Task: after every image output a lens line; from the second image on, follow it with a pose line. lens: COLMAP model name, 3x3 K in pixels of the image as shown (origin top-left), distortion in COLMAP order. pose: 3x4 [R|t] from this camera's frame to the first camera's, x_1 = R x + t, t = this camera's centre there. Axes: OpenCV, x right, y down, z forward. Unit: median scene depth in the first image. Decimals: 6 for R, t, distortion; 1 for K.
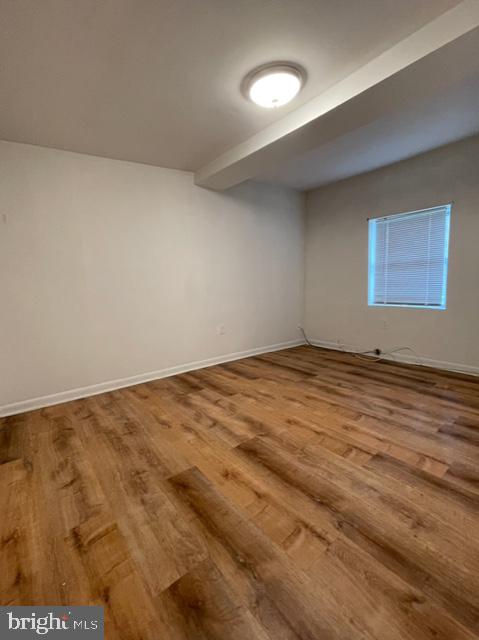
lens RADIAL K [[280.2, 0, 239.8], [0, 280.2, 308.3], [0, 0, 1]] dist [0.000019, 0.000031]
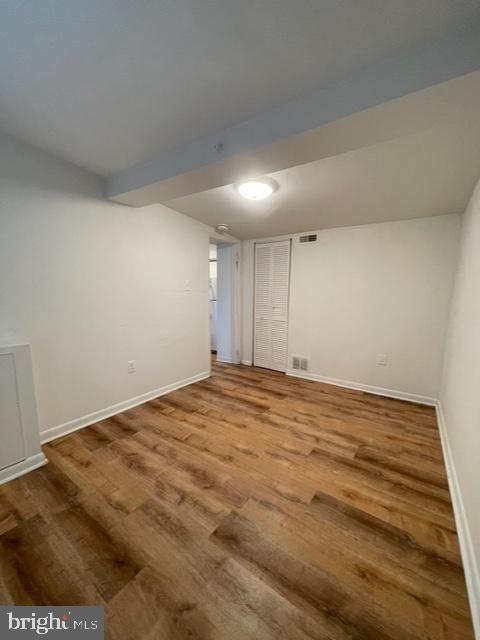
lens RADIAL K [[259.4, 0, 240.9], [0, 259.4, 320.3], [0, 0, 1]] dist [-0.000518, 0.000083]
pose [[-0.961165, 0.039063, -0.273197, 0.438230], [-0.020215, 0.977307, 0.210861, -0.293249], [0.275234, 0.208195, -0.938563, 1.769123]]
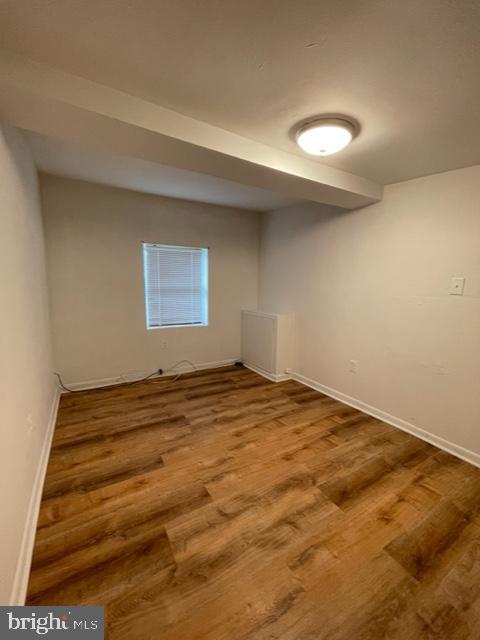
lens RADIAL K [[259.4, 0, 240.9], [0, 259.4, 320.3], [0, 0, 1]] dist [-0.000518, 0.000083]
pose [[0.145037, -0.118170, 0.982344, -0.651114], [0.065144, 0.991829, 0.109693, -0.201737], [-0.987279, 0.048084, 0.151549, 0.868373]]
